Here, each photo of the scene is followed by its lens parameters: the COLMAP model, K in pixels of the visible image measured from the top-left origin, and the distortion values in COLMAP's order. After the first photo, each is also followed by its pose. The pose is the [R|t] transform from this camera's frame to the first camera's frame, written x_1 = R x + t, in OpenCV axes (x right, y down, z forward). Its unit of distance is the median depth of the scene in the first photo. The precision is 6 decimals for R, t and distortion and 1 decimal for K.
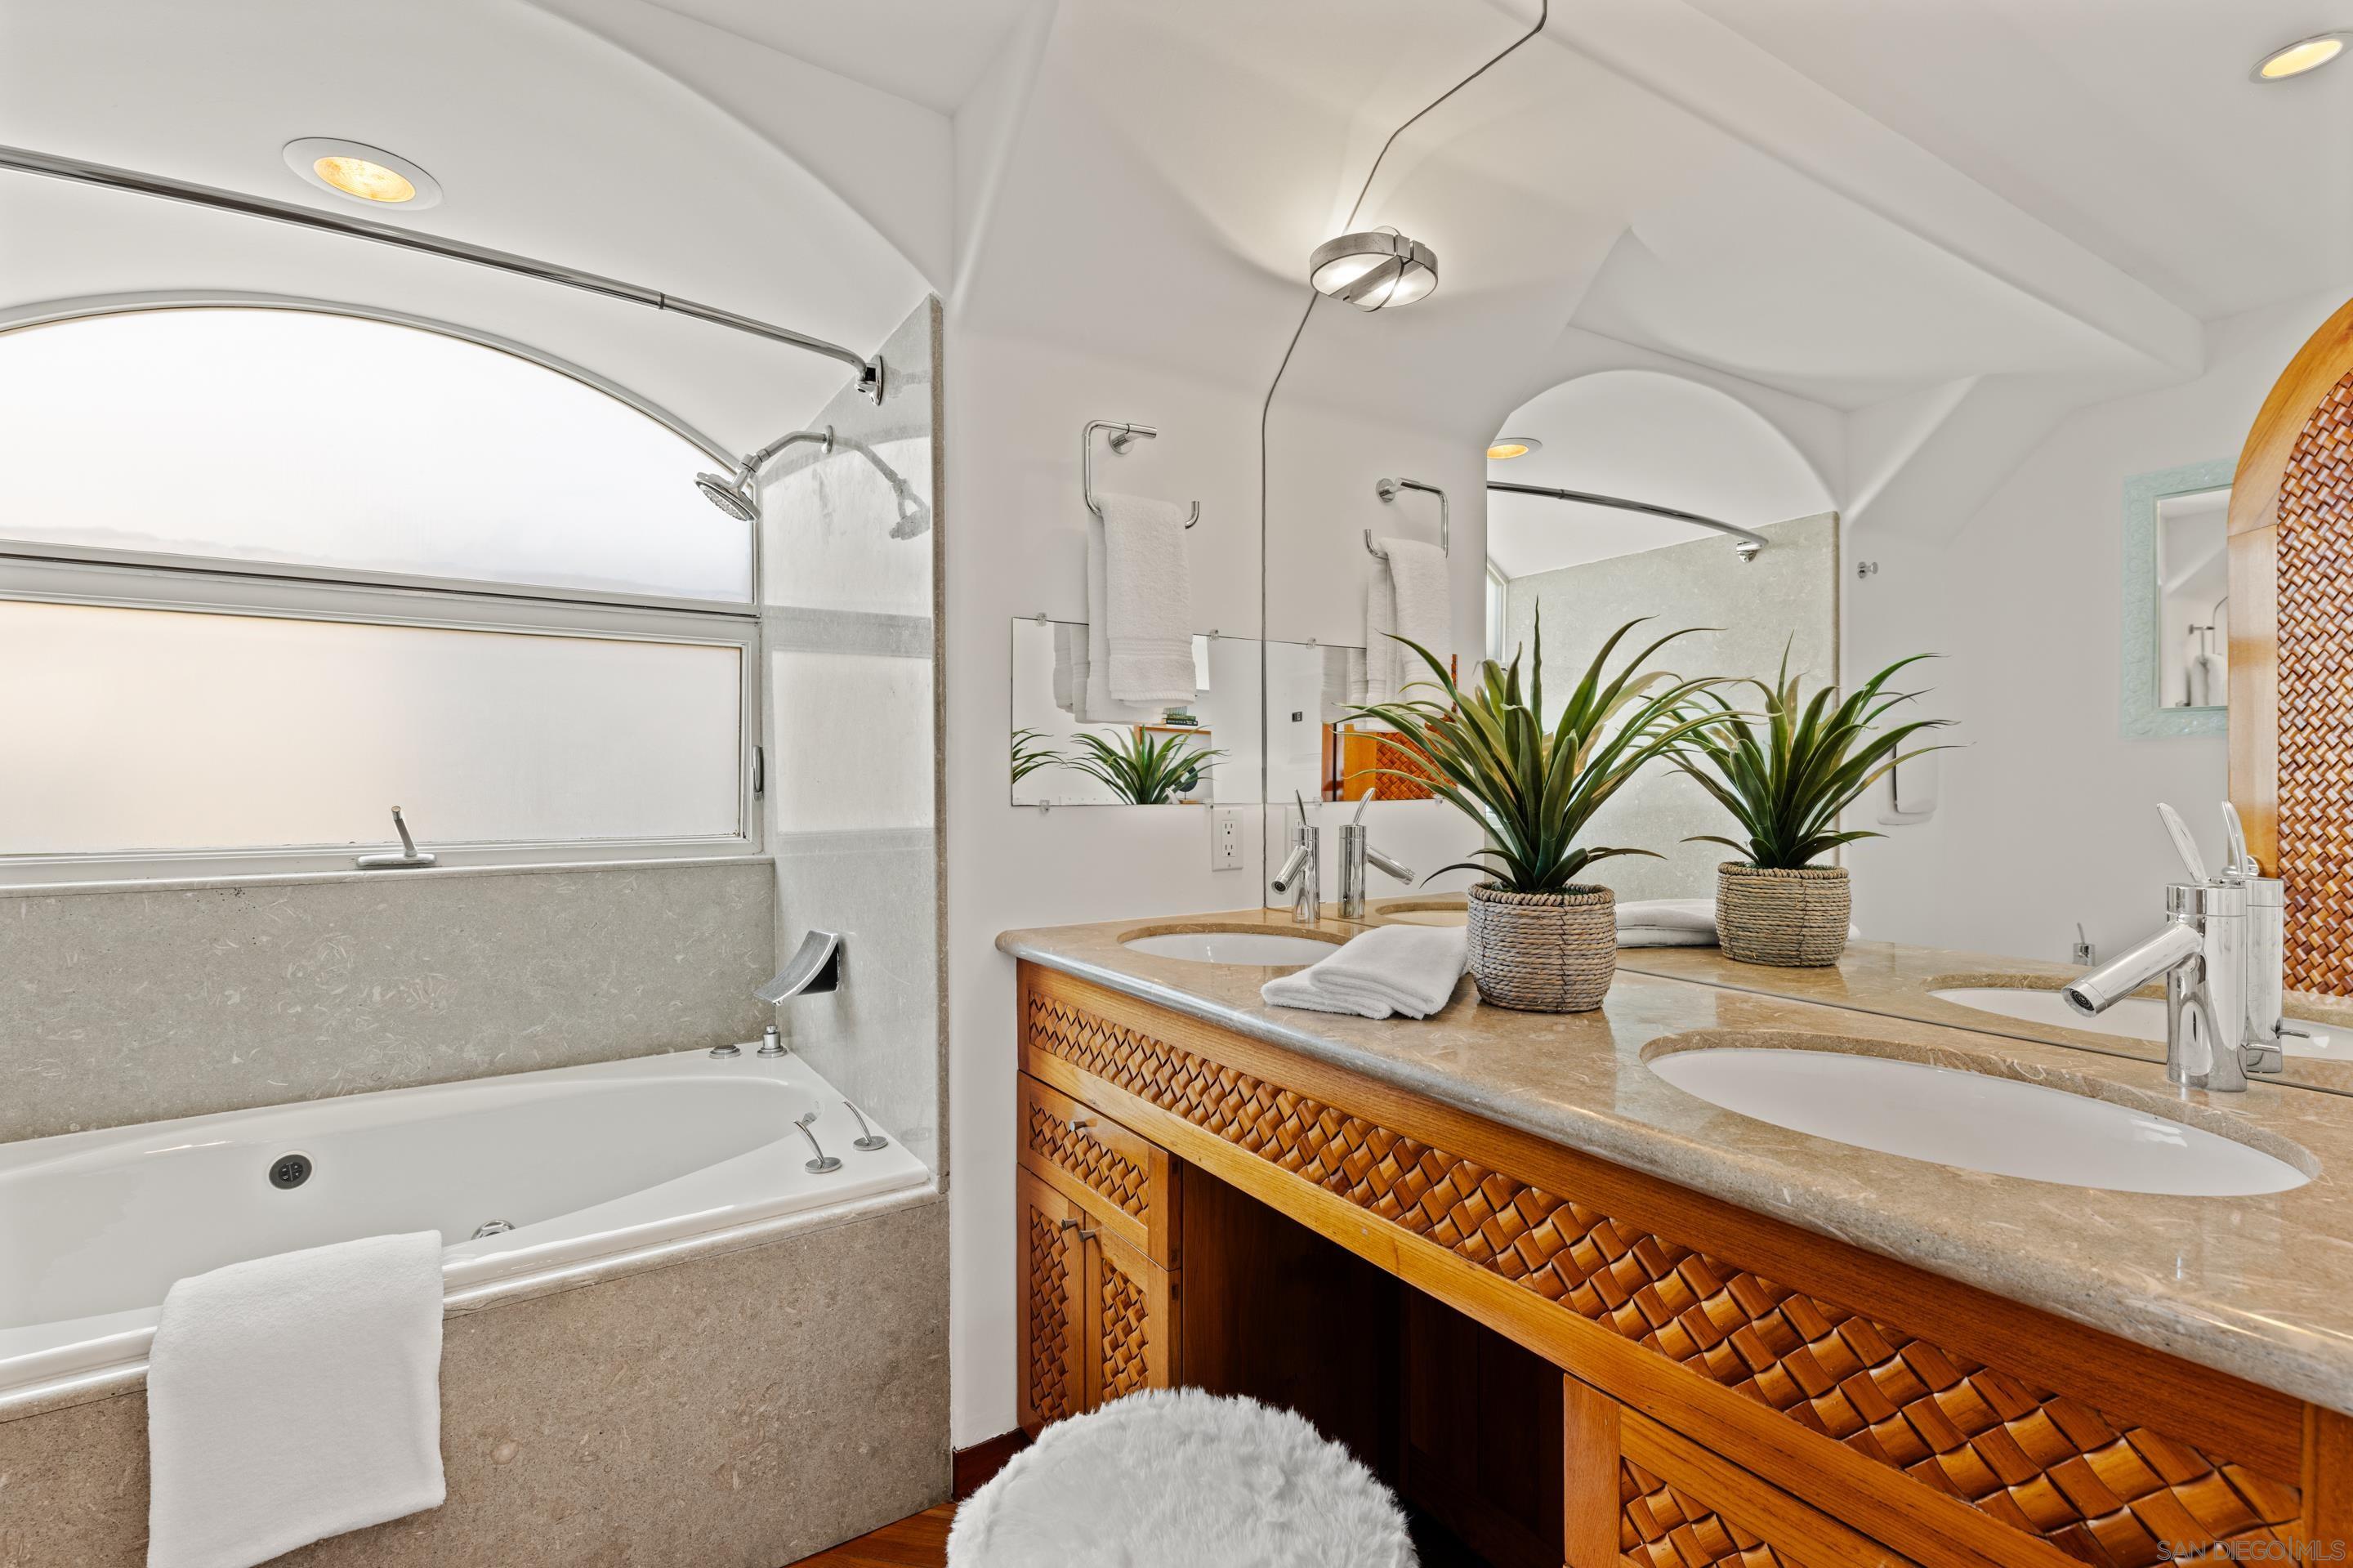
lens RADIAL K [[1051.1, 0, 1162.4], [0, 1051.1, 766.9], [0, 0, 1]] dist [0.010266, -0.004745]
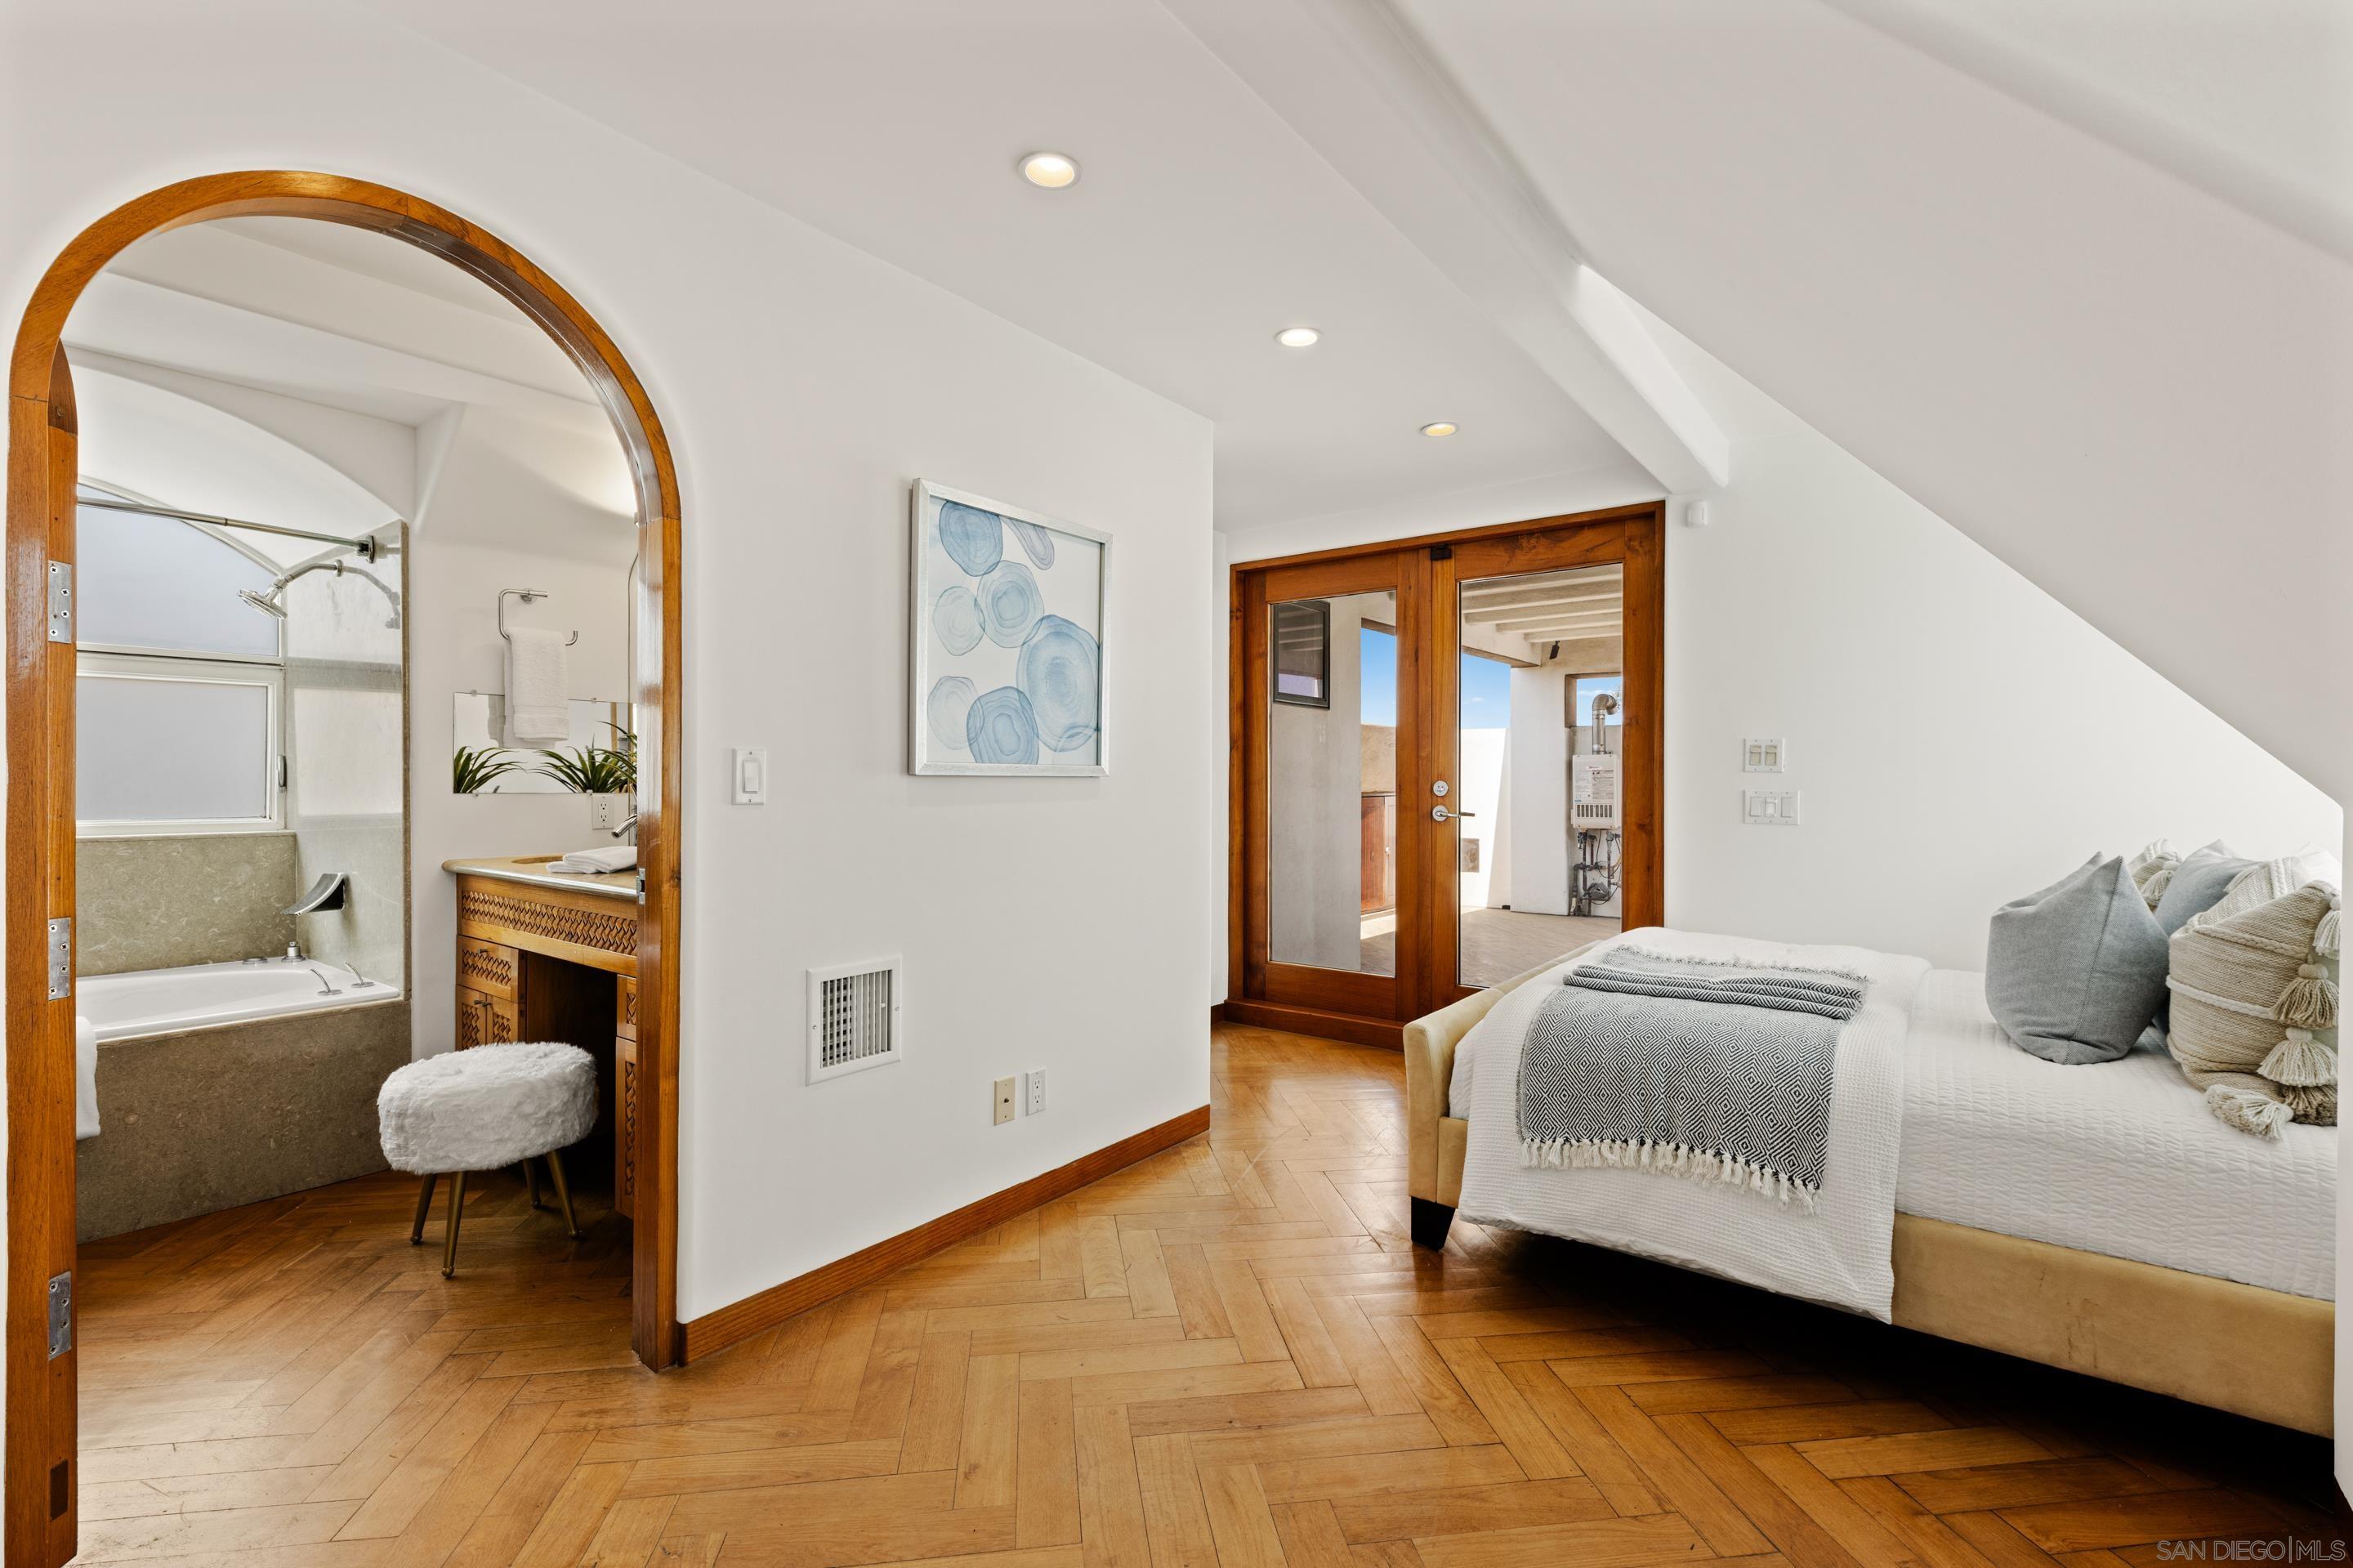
lens RADIAL K [[1051.1, 0, 1172.4], [0, 1051.1, 770.5], [0, 0, 1]] dist [0.010266, -0.004745]
pose [[0.941294, 0.004434, 0.337558, 0.416164], [-0.005255, 0.999985, 0.001518, -0.012863], [-0.337546, -0.003203, 0.941304, -1.166602]]
